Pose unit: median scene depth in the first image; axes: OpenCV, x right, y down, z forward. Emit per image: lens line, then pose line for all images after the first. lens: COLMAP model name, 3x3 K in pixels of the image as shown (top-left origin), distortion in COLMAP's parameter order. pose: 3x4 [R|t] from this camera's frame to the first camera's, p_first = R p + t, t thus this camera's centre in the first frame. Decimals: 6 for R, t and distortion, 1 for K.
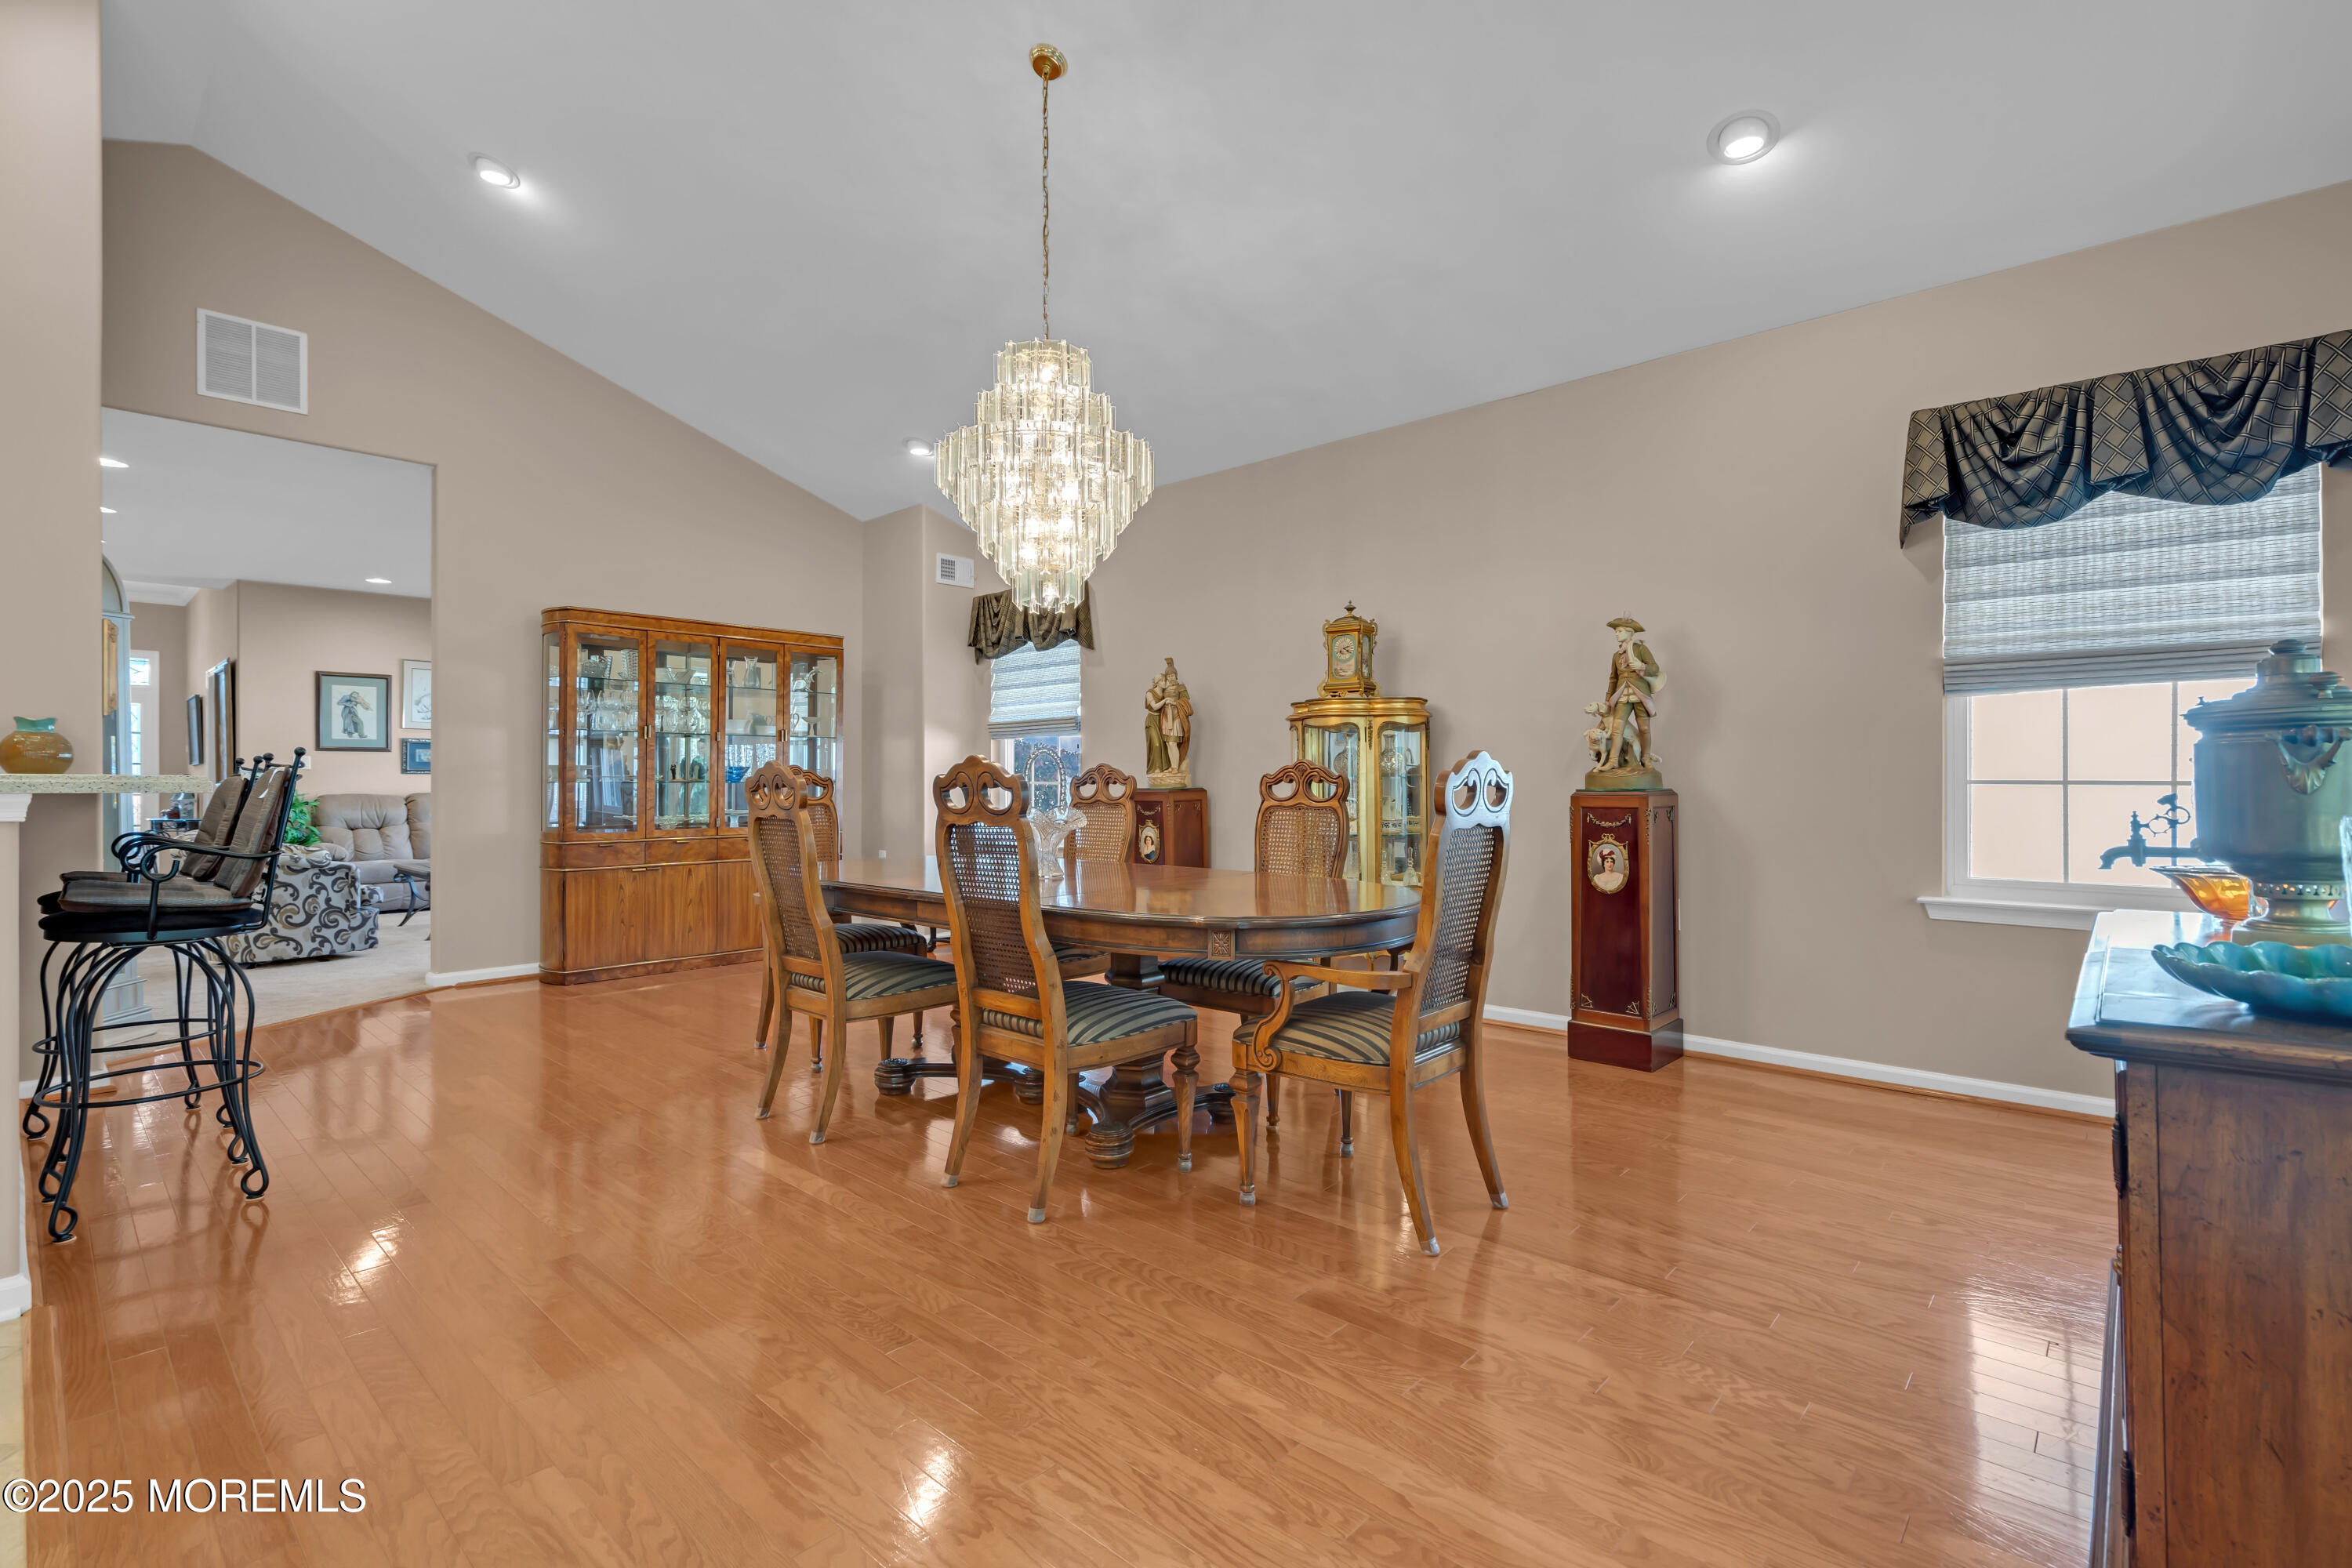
lens RADIAL K [[1080.3, 0, 1178.3], [0, 1080.3, 778.1], [0, 0, 1]] dist [-0.002319, 0.002451]
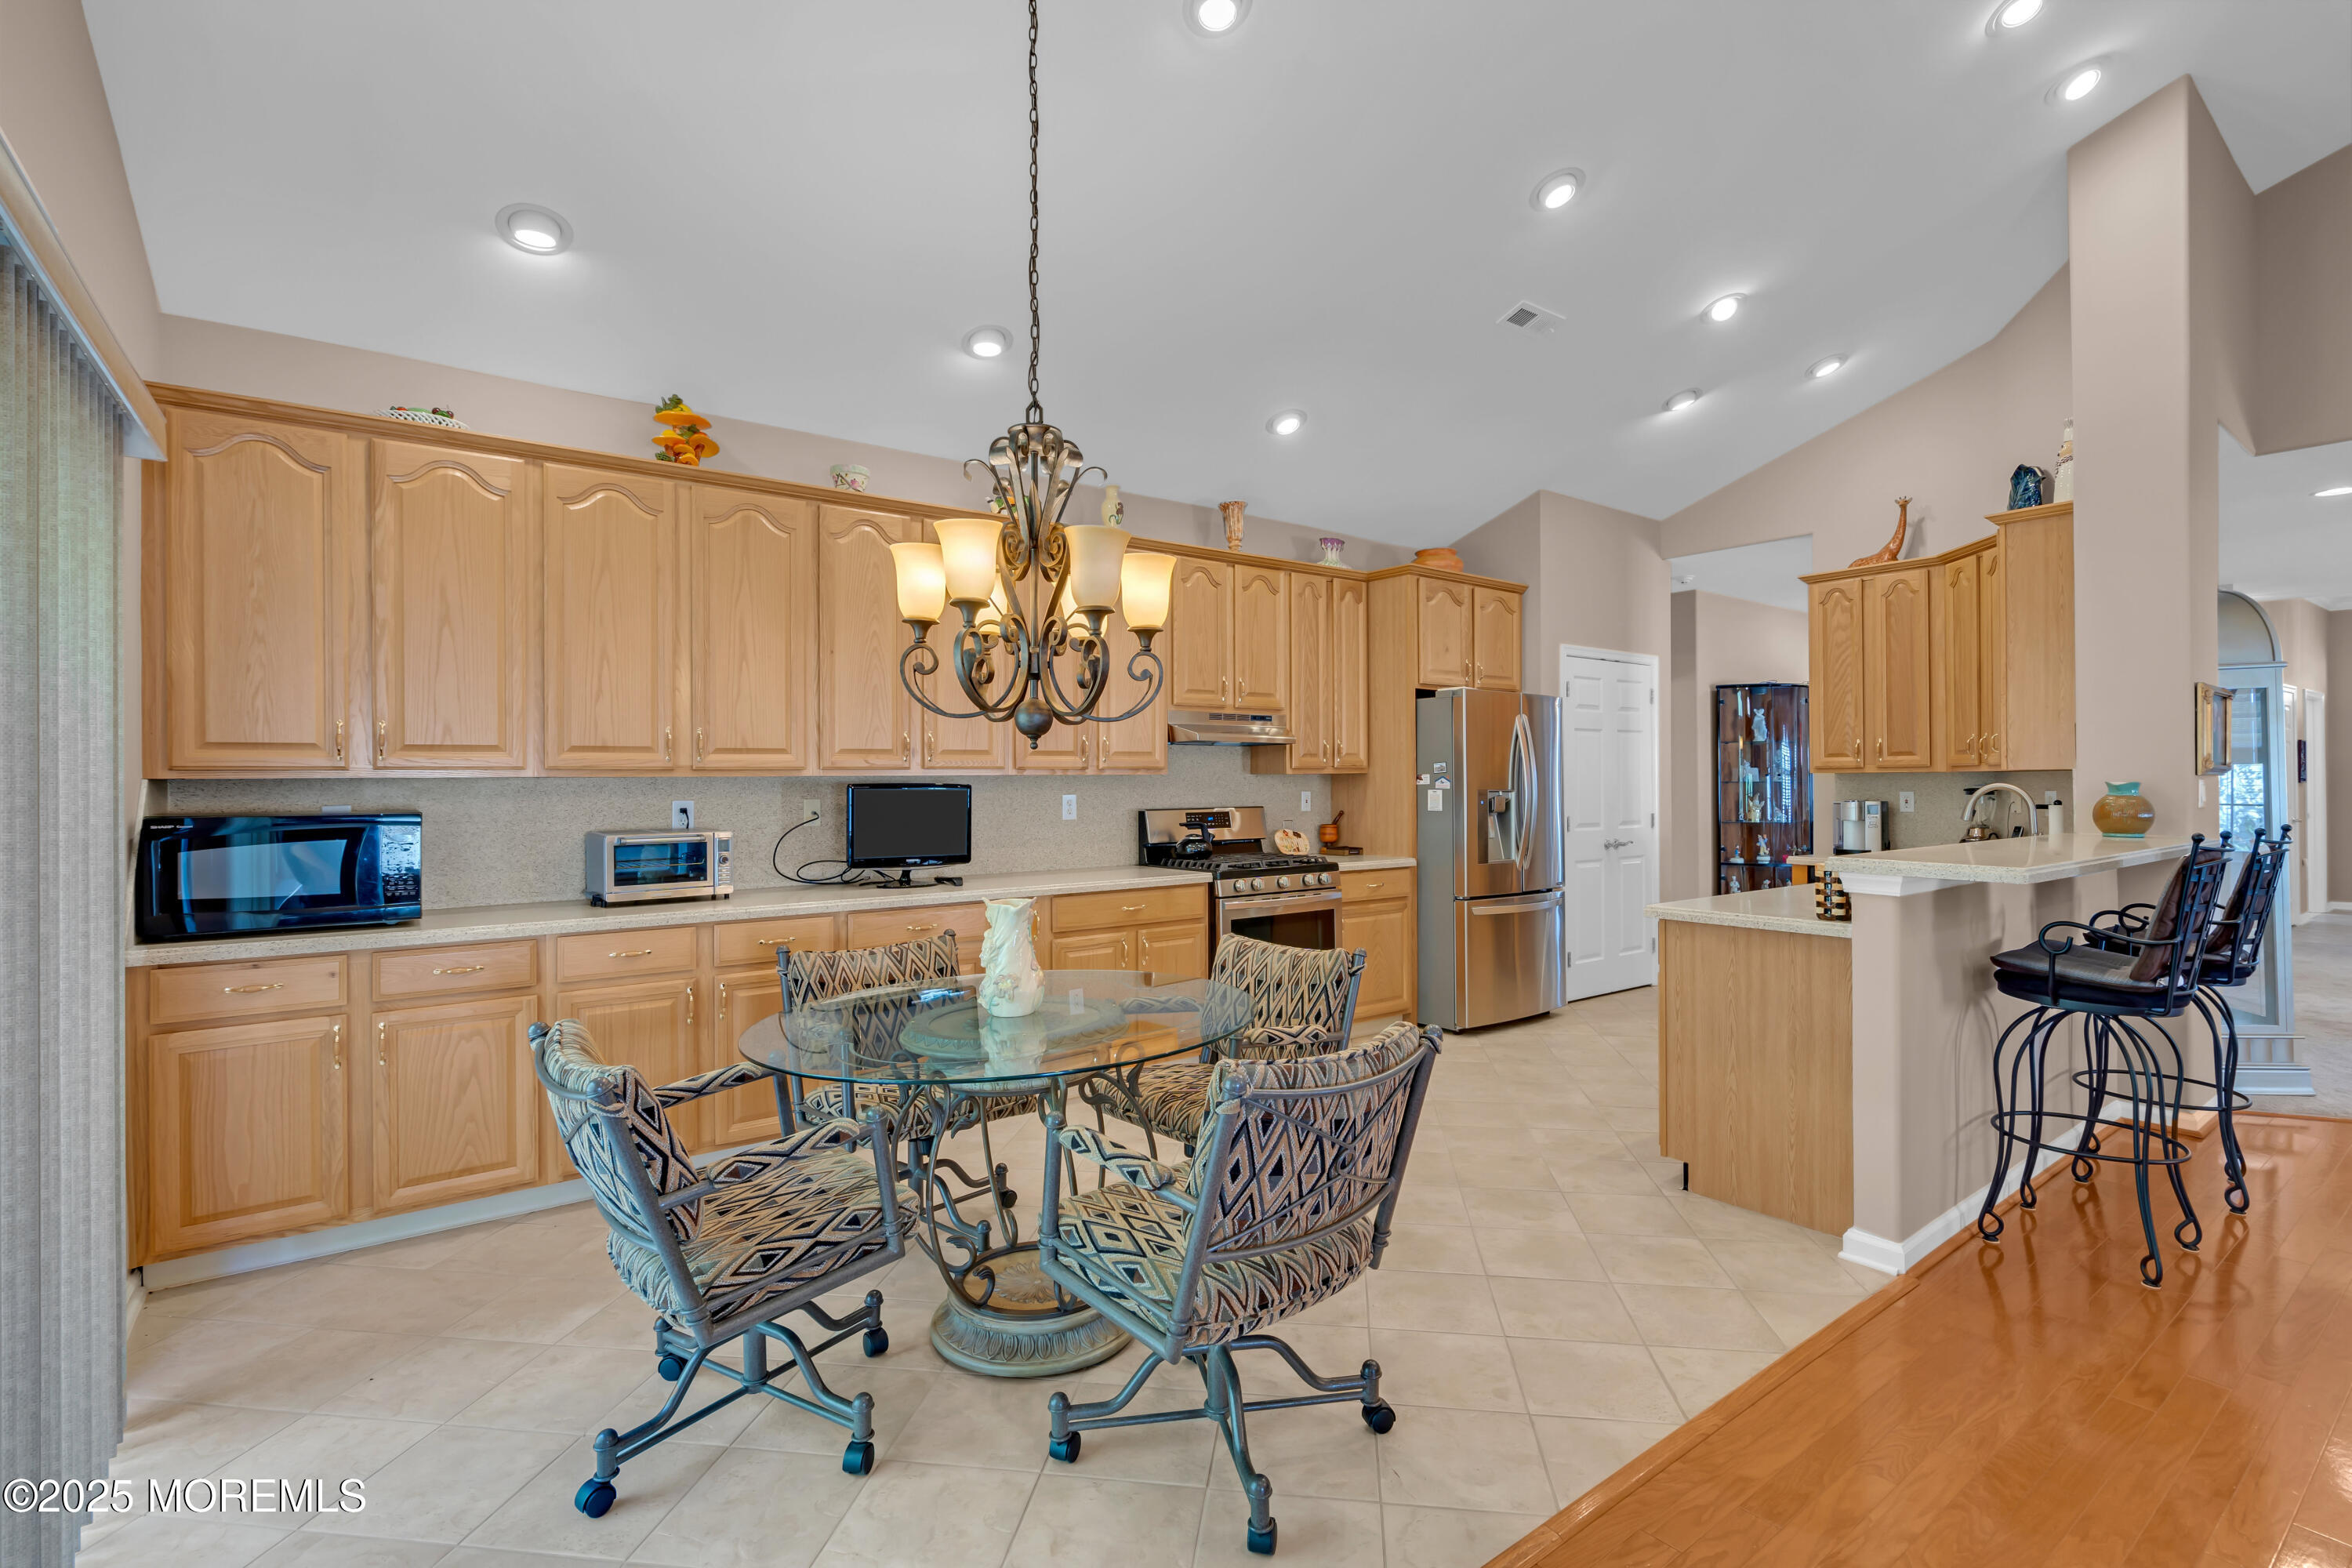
lens RADIAL K [[1080.3, 0, 1181.5], [0, 1080.3, 778.0], [0, 0, 1]] dist [-0.002319, 0.002451]
pose [[-0.182898, 0.003833, -0.983124, 0.199154], [0.004615, 0.999985, 0.003040, -0.059274], [0.983121, -0.003981, -0.182913, 0.210408]]
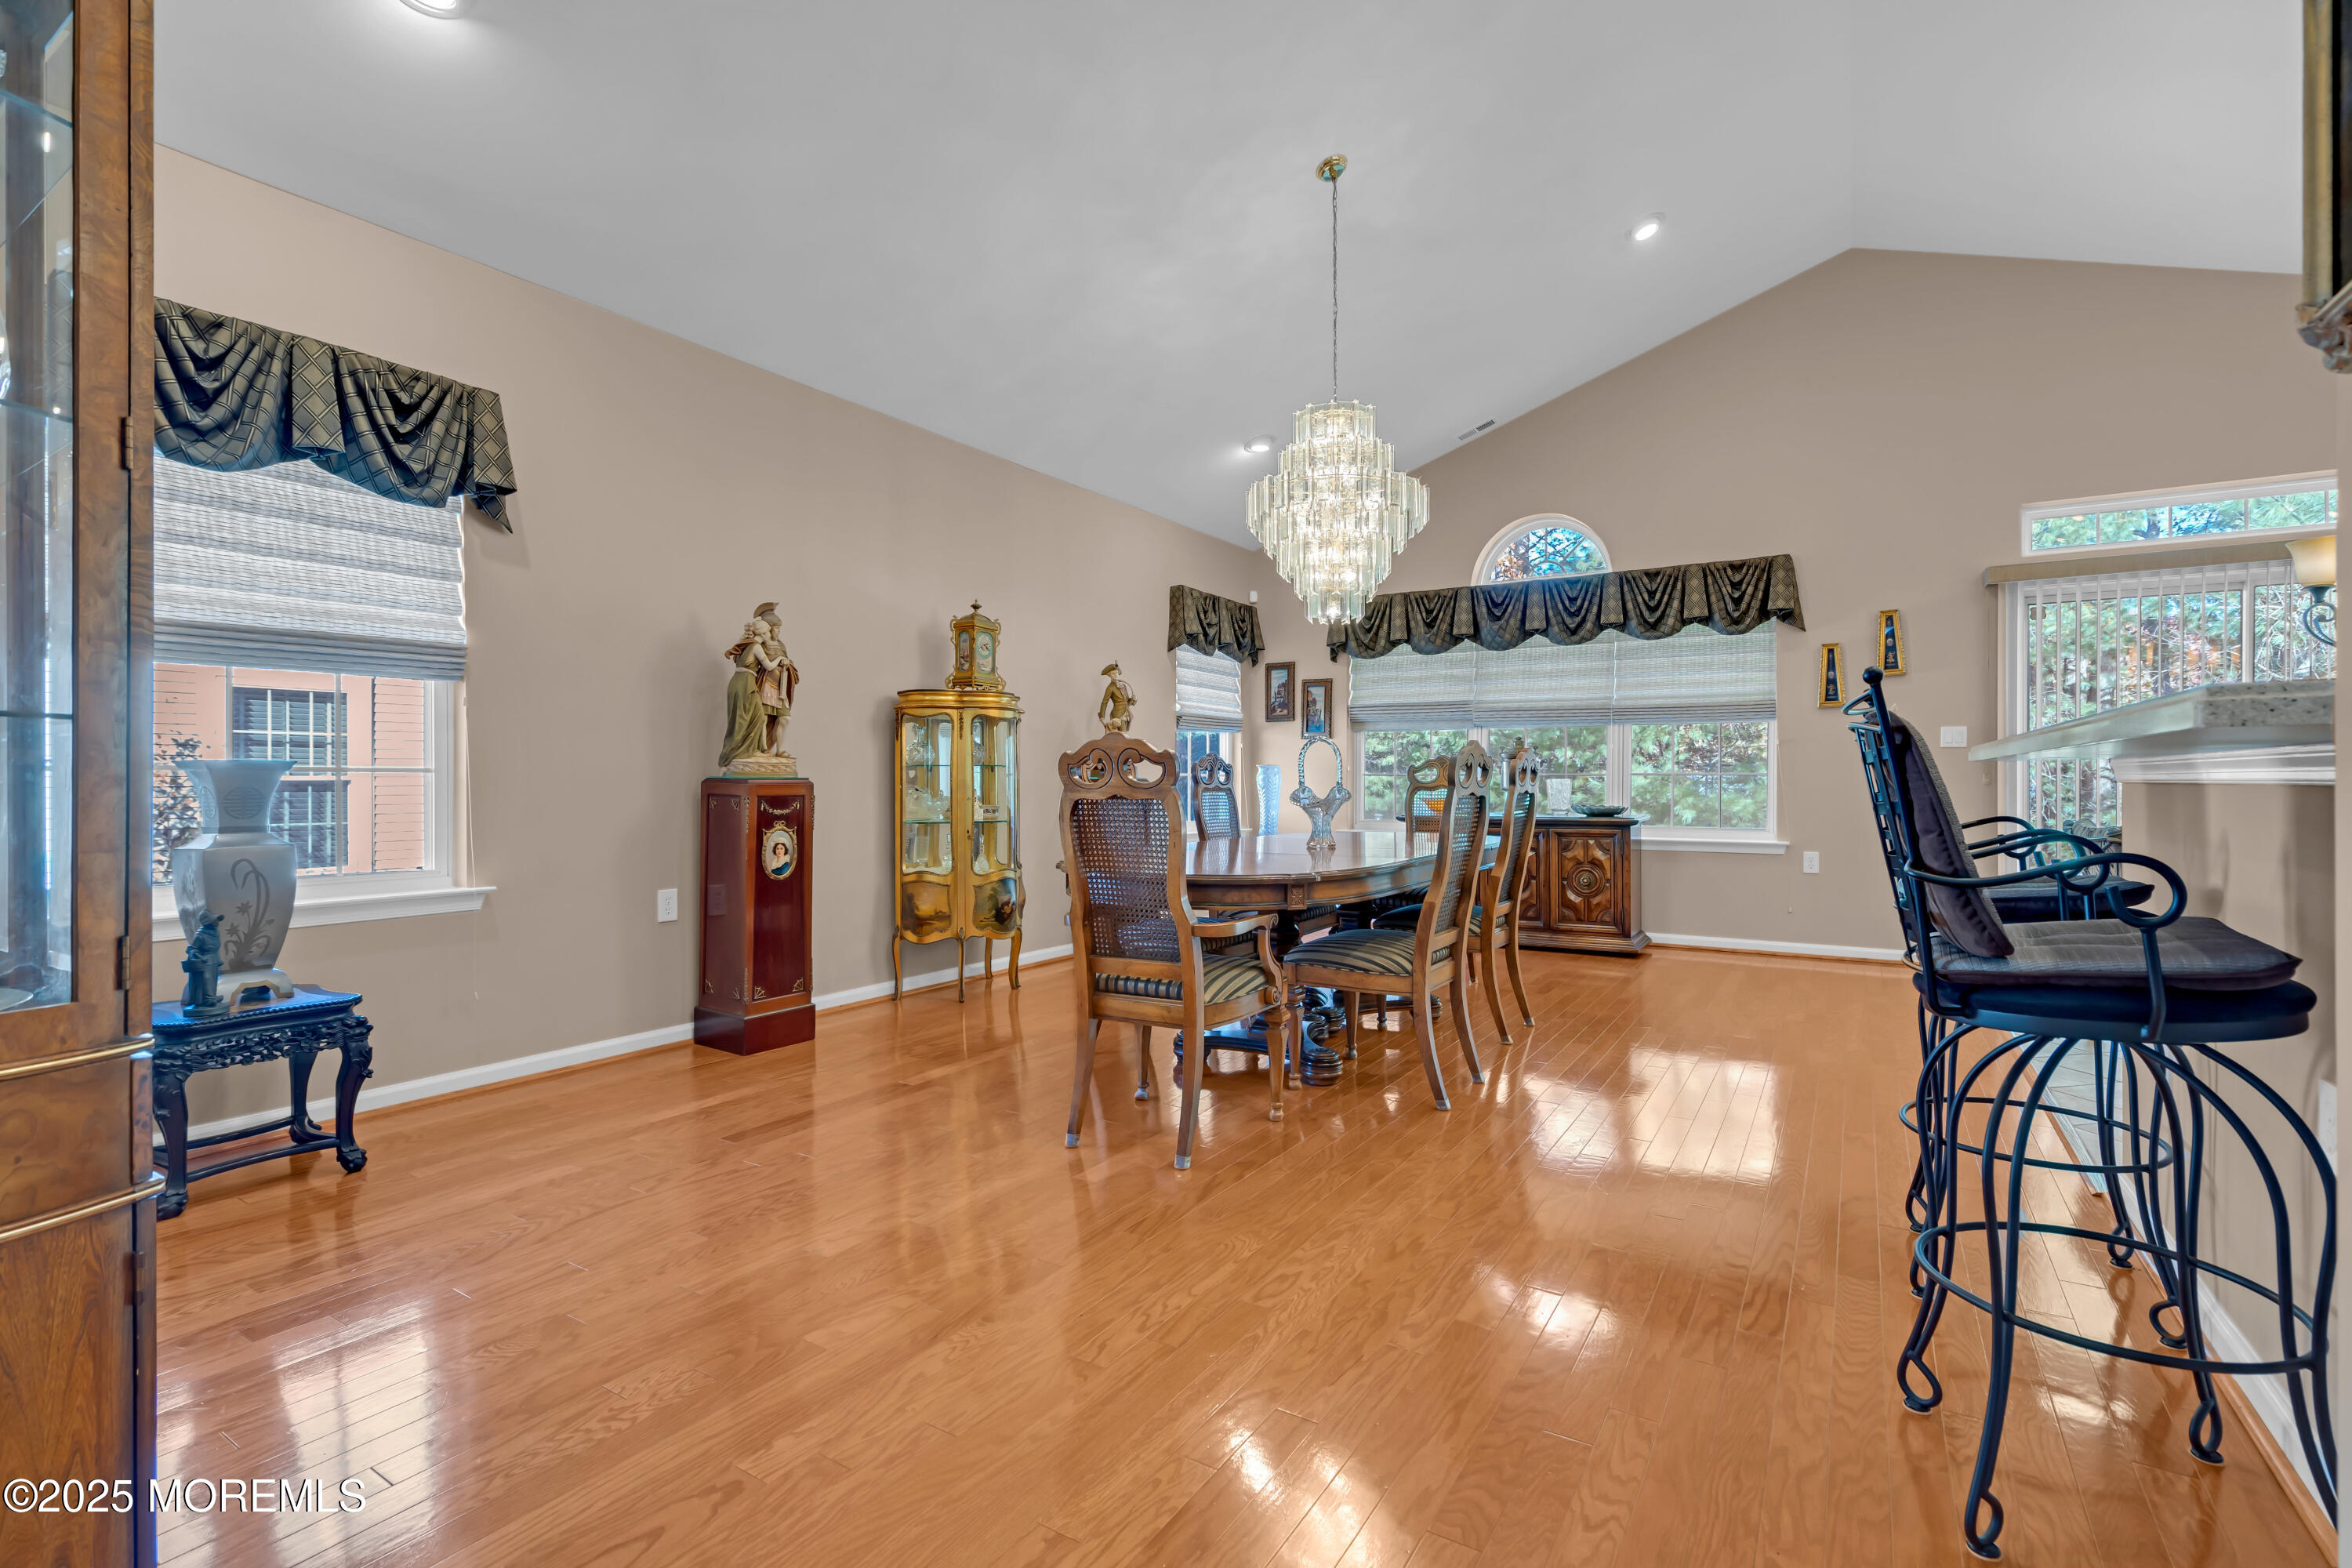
lens RADIAL K [[1080.3, 0, 1187.6], [0, 1080.3, 785.6], [0, 0, 1]] dist [-0.002319, 0.002451]
pose [[-0.179310, 0.000223, 0.983793, -1.104625], [0.002025, 0.999998, 0.000142, 0.021956], [-0.983791, 0.002018, -0.179310, 1.190015]]
